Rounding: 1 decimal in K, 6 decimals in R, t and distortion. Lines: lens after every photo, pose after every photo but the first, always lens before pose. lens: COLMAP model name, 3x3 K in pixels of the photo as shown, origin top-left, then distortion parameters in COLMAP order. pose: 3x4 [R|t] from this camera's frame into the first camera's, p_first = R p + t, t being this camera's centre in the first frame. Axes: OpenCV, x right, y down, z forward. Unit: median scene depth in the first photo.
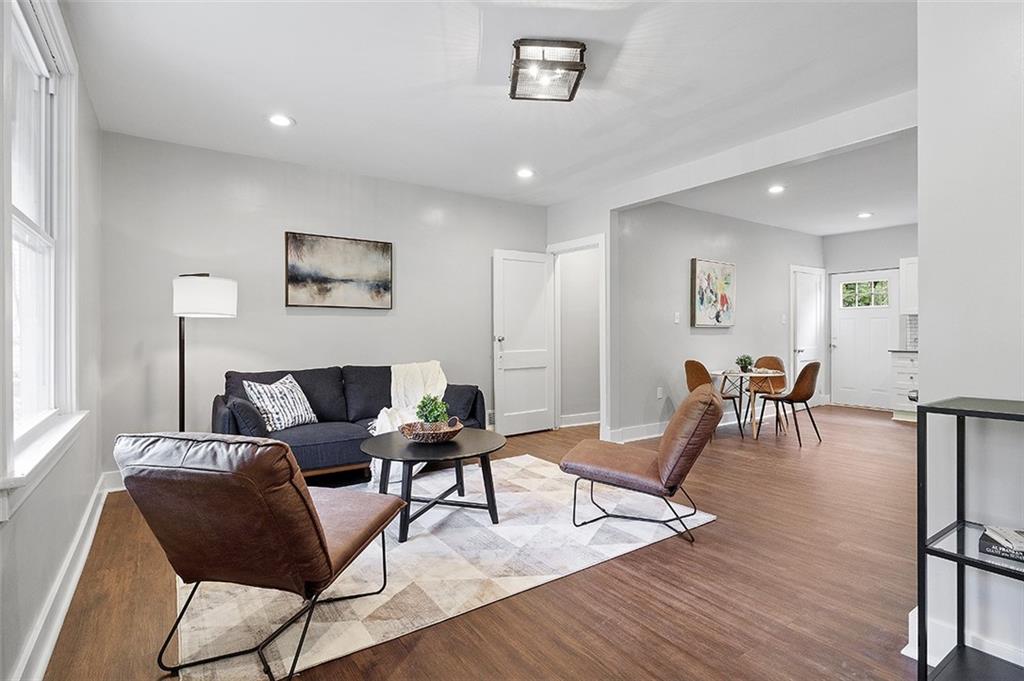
lens RADIAL K [[504.1, 0, 511.1], [0, 504.1, 337.2], [0, 0, 1]] dist [-0.006110, -0.002236]
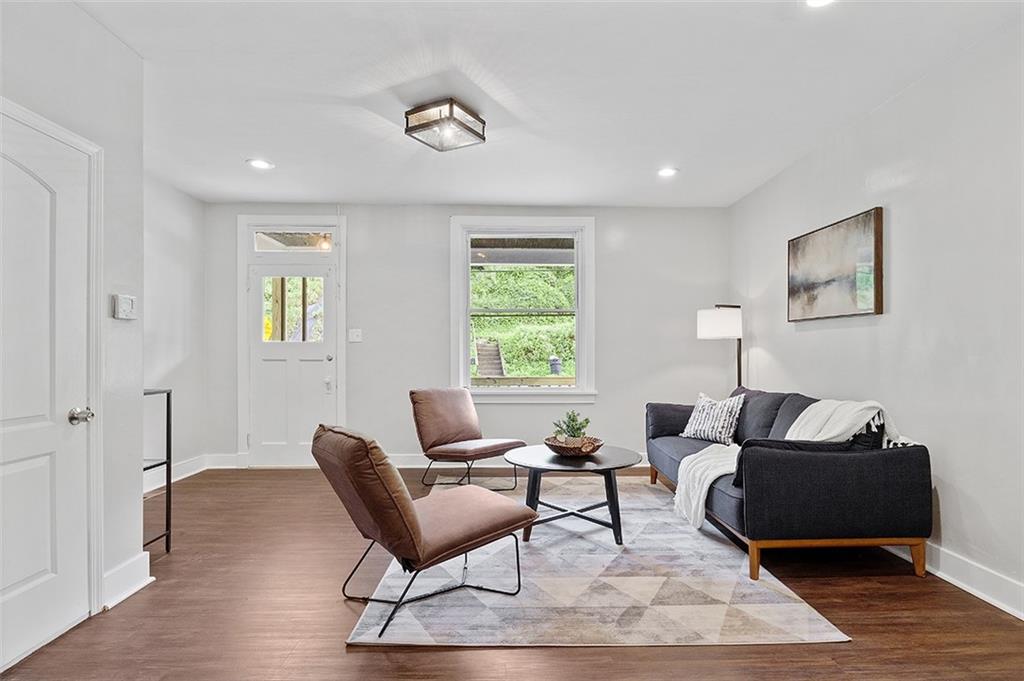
lens RADIAL K [[514.7, 0, 516.1], [0, 514.7, 353.5], [0, 0, 1]] dist [-0.014697, -0.000704]
pose [[-0.551560, 0.003151, -0.834129, 0.437553], [-0.008021, 0.999927, 0.009081, -0.007358], [0.834097, 0.011699, -0.551494, 0.807811]]
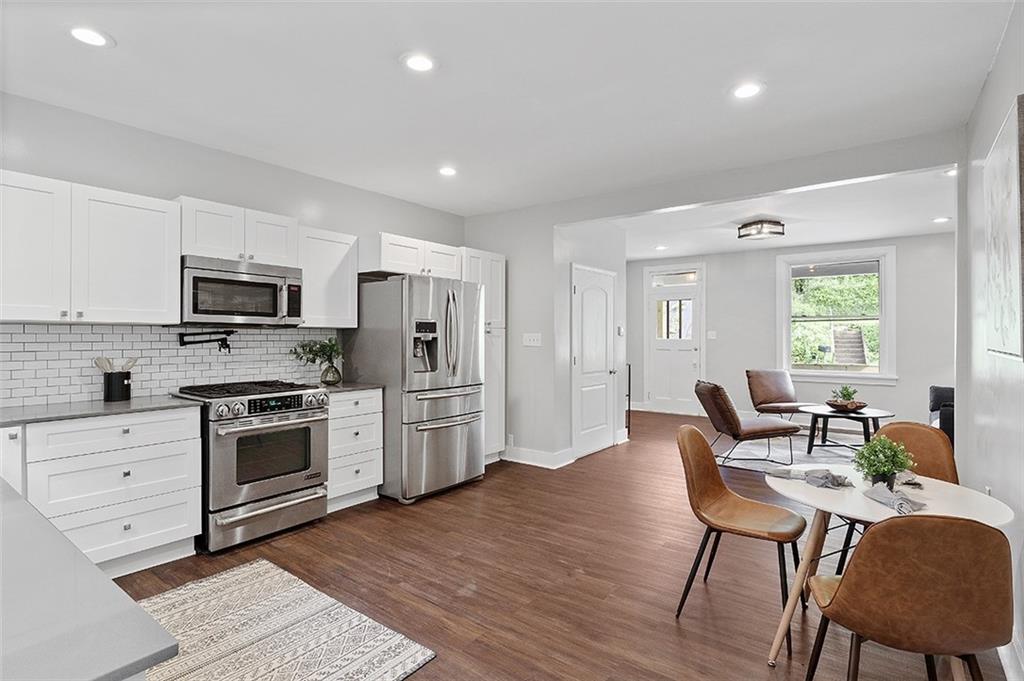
lens RADIAL K [[508.5, 0, 517.3], [0, 508.5, 335.3], [0, 0, 1]] dist [-0.000833, 0.000553]
pose [[-0.948051, 0.001271, -0.318115, 0.813366], [-0.001239, 0.999970, 0.007688, -0.037700], [0.318115, 0.007683, -0.948021, 1.256000]]
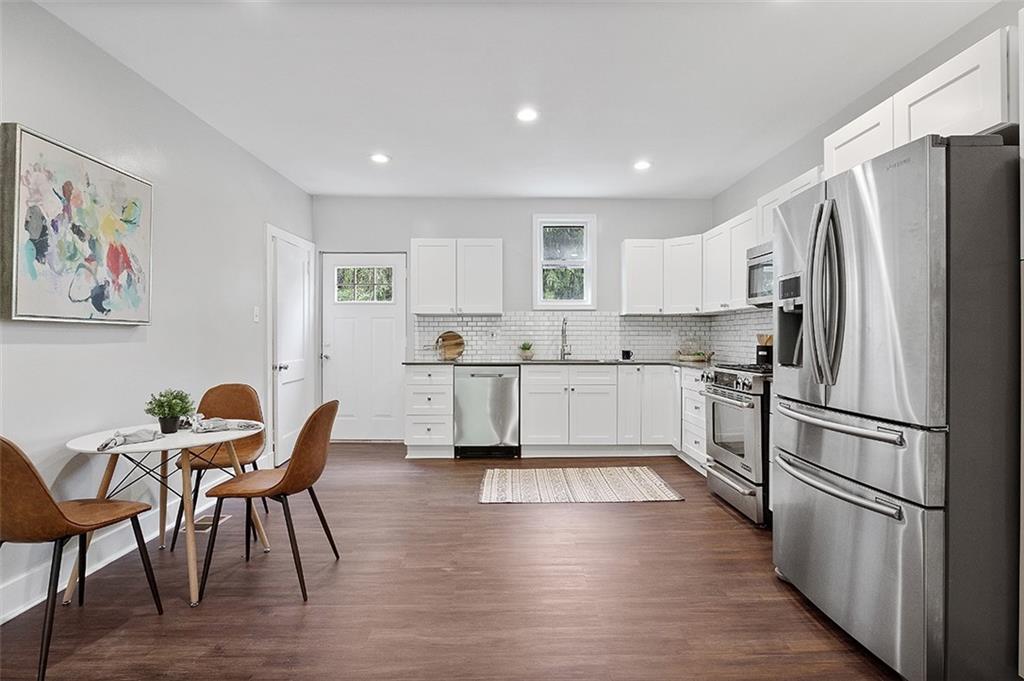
lens RADIAL K [[506.5, 0, 514.5], [0, 506.5, 338.7], [0, 0, 1]] dist [-0.008346, -0.000175]
pose [[0.554892, -0.001480, 0.831921, 0.273502], [0.006815, 0.999973, -0.002766, -0.004814], [-0.831894, 0.007204, 0.554887, 0.527629]]
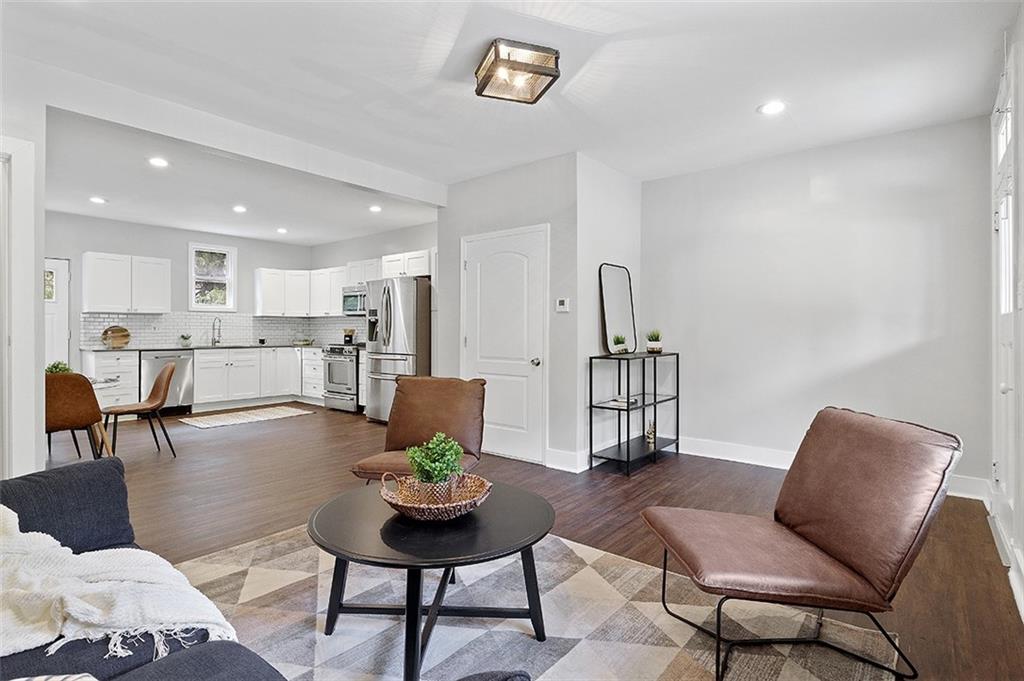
lens RADIAL K [[513.4, 0, 510.7], [0, 513.4, 331.1], [0, 0, 1]] dist [-0.003291, -0.000176]
pose [[-0.275844, -0.000049, 0.961203, -0.414221], [0.008305, 0.999963, 0.002434, -0.004647], [-0.961167, 0.008654, -0.275833, 0.586504]]
